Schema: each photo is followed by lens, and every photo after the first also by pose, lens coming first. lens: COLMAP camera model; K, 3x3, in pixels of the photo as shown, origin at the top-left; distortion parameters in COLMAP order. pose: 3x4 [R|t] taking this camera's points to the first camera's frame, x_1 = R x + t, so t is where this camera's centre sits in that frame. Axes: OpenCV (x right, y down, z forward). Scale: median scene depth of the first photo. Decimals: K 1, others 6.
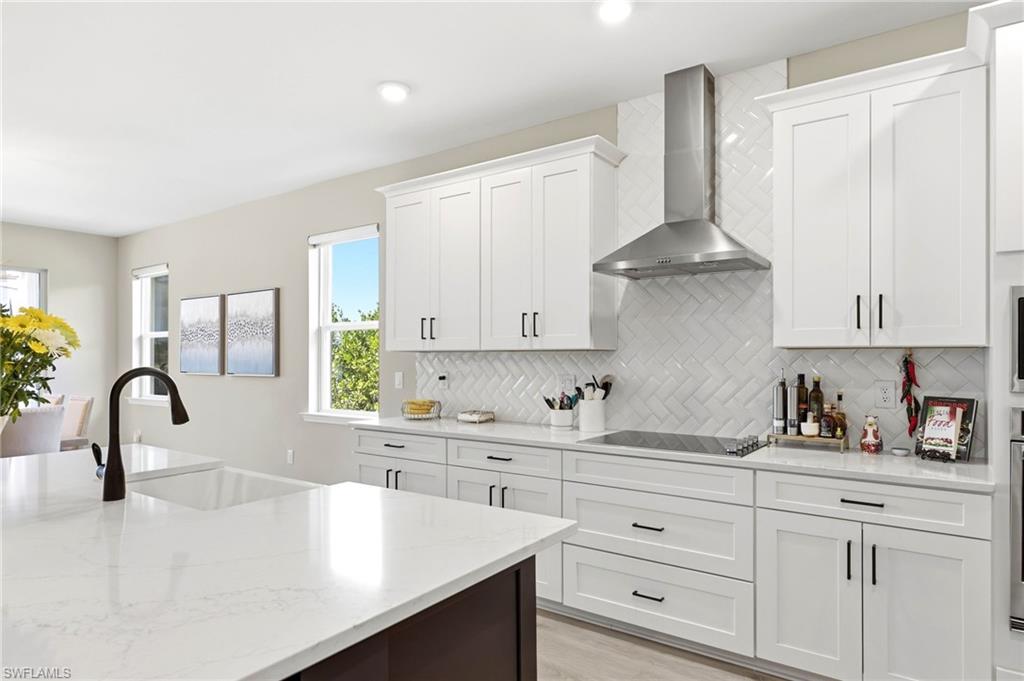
lens RADIAL K [[606.3, 0, 512.3], [0, 606.3, 345.5], [0, 0, 1]] dist [-0.007758, 0.000011]
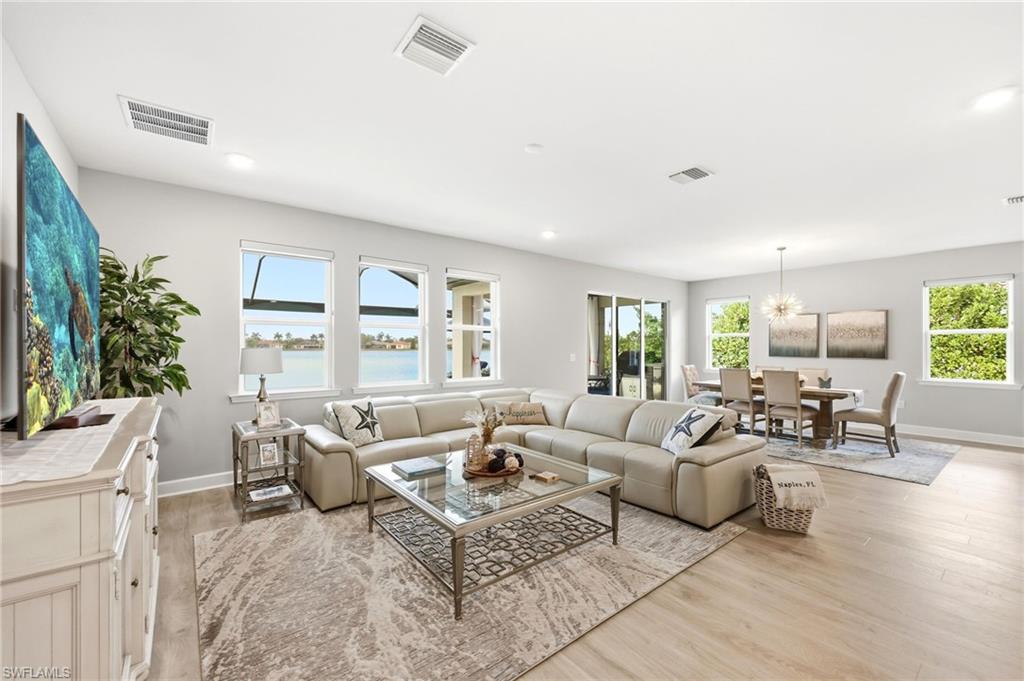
lens RADIAL K [[418.2, 0, 517.6], [0, 418.2, 339.1], [0, 0, 1]] dist [-0.002809, 0.000158]
pose [[0.962380, 0.007091, -0.271615, -1.790394], [-0.007744, 0.999969, -0.001332, 0.002467], [0.271597, 0.003385, 0.962405, -0.792777]]
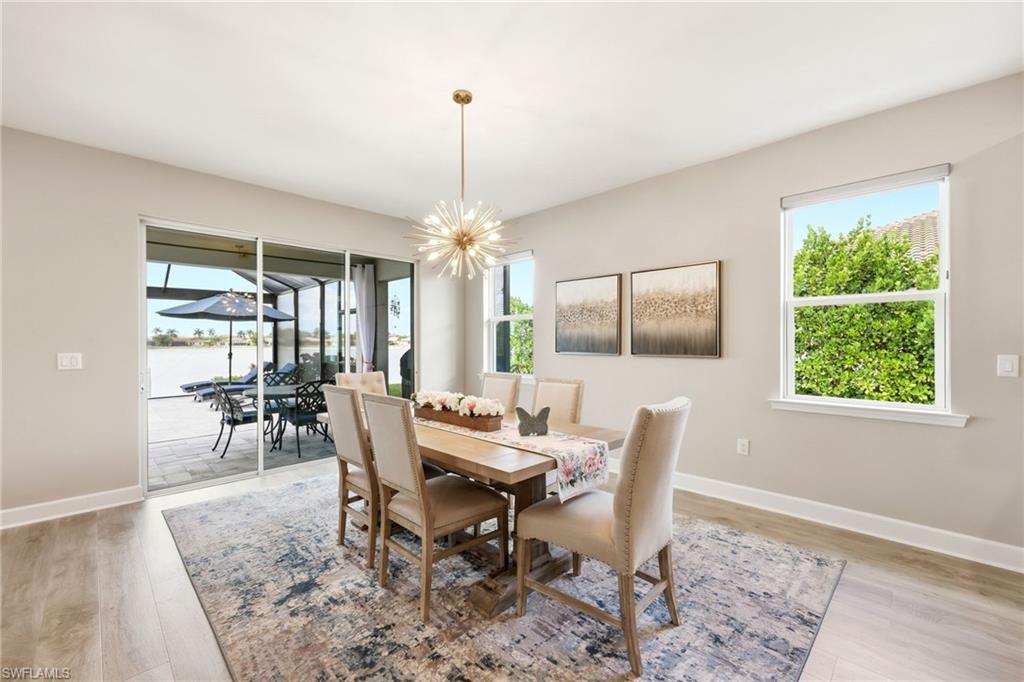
lens RADIAL K [[418.2, 0, 514.2], [0, 418.2, 340.0], [0, 0, 1]] dist [-0.002809, 0.000158]
pose [[0.986859, 0.006170, -0.161465, -0.958699], [-0.004754, 0.999947, 0.009155, 0.032766], [0.161513, -0.008267, 0.986836, 0.525882]]
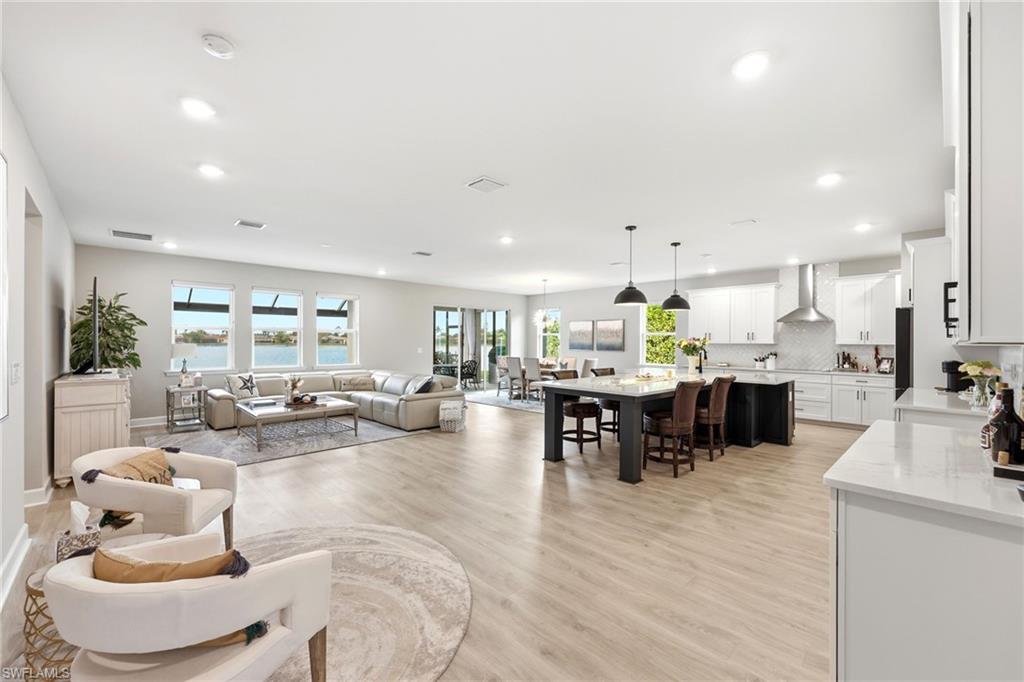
lens RADIAL K [[418.2, 0, 513.5], [0, 418.2, 333.4], [0, 0, 1]] dist [-0.002809, 0.000158]
pose [[0.982106, 0.008288, -0.188147, -0.845666], [-0.009636, 0.999934, -0.006254, -0.022564], [0.188083, 0.007955, 0.982121, -1.554470]]
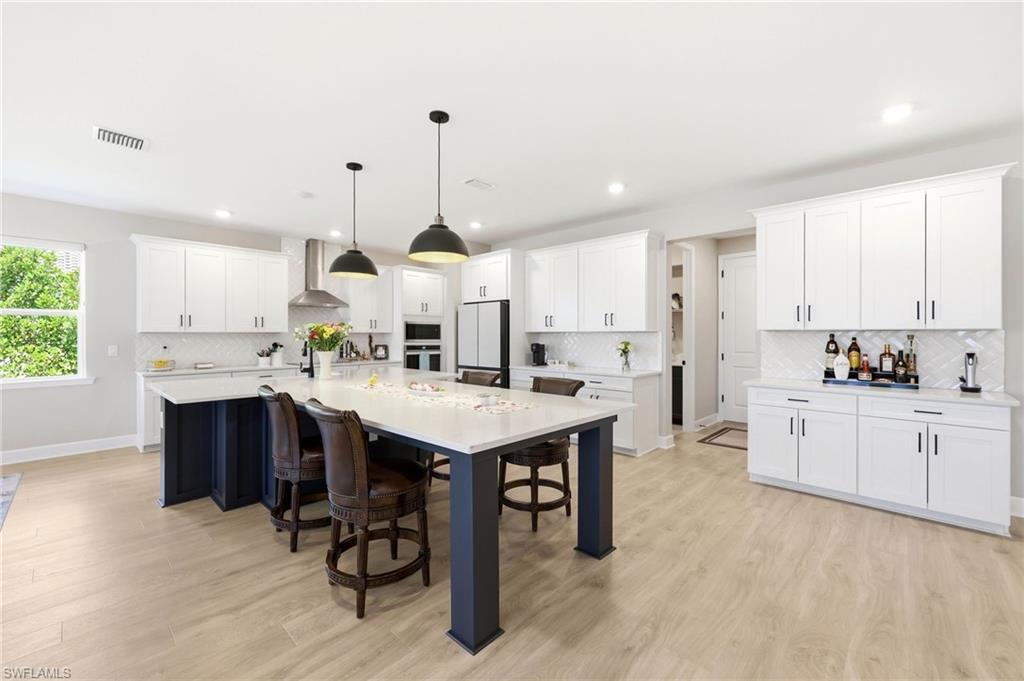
lens RADIAL K [[418.2, 0, 516.6], [0, 418.2, 334.4], [0, 0, 1]] dist [-0.002809, 0.000158]
pose [[0.132662, 0.005561, 0.991146, -1.510486], [-0.010977, 0.999931, -0.004141, 0.011026], [-0.991101, -0.010331, 0.132714, -0.237897]]
